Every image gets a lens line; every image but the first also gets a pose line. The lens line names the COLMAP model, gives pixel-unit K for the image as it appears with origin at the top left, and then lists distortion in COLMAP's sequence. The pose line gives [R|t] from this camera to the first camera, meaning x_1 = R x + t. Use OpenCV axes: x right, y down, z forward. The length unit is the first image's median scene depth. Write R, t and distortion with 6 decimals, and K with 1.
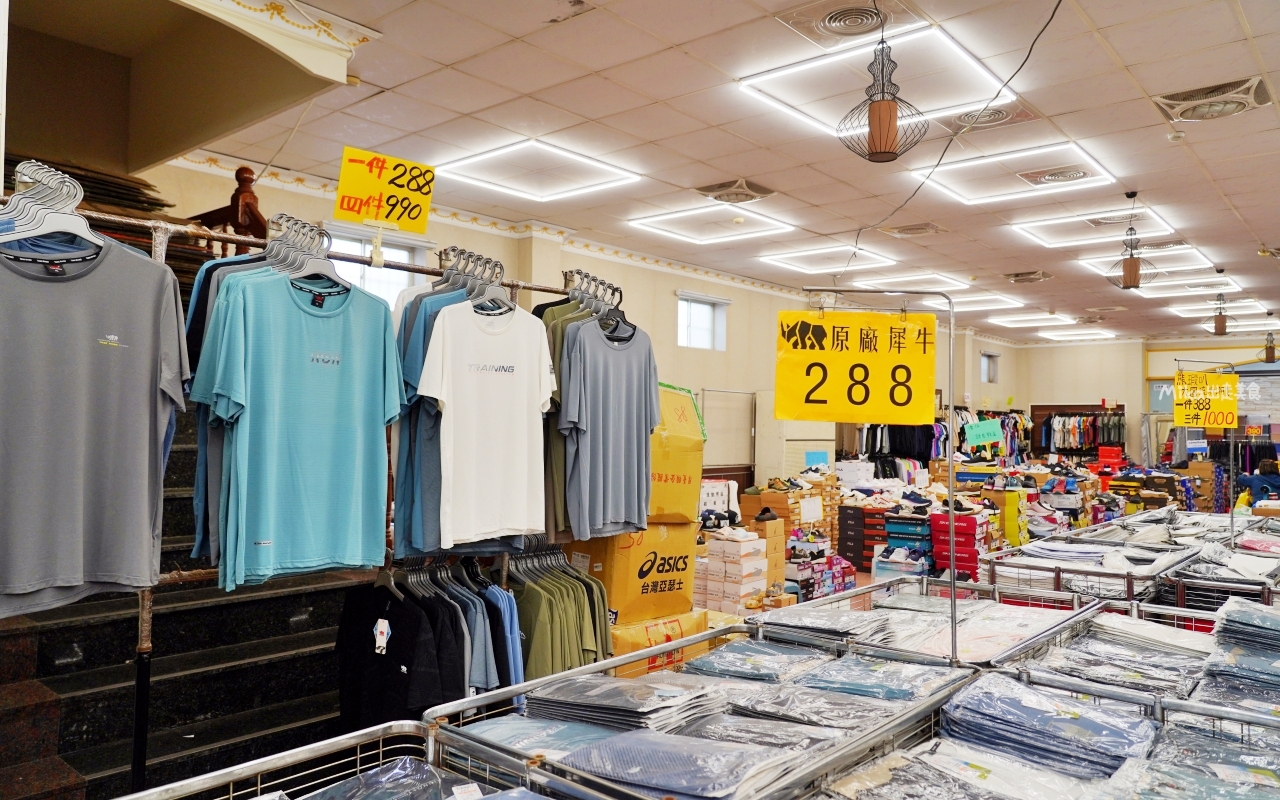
lens RADIAL K [[888.2, 0, 646.5], [0, 888.2, 397.4], [0, 0, 1]] dist [-0.012930, 0.001520]
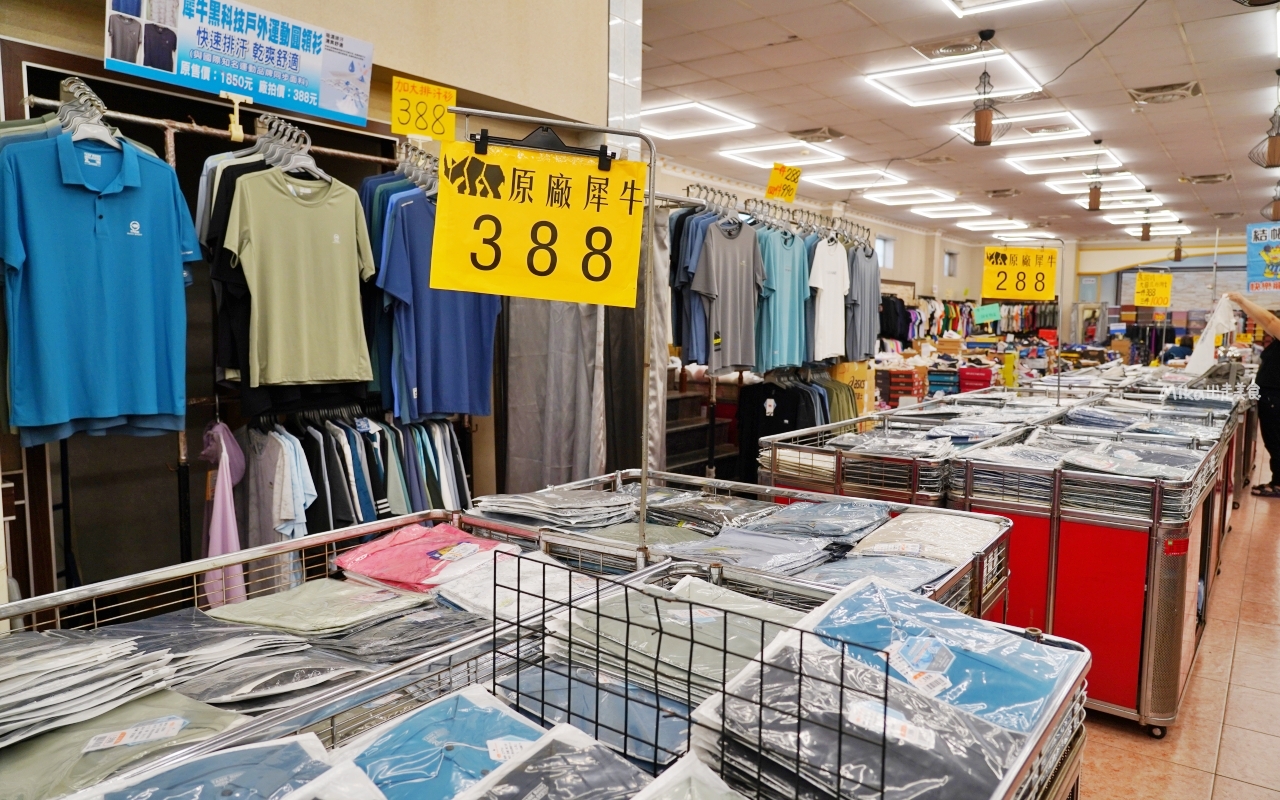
lens RADIAL K [[888.2, 0, 636.1], [0, 888.2, 398.7], [0, 0, 1]] dist [-0.012930, 0.001520]
pose [[0.996828, -0.010305, 0.078919, -0.251542], [0.000623, 0.992562, 0.121737, 0.001777], [-0.079587, -0.121302, 0.989420, -0.318852]]
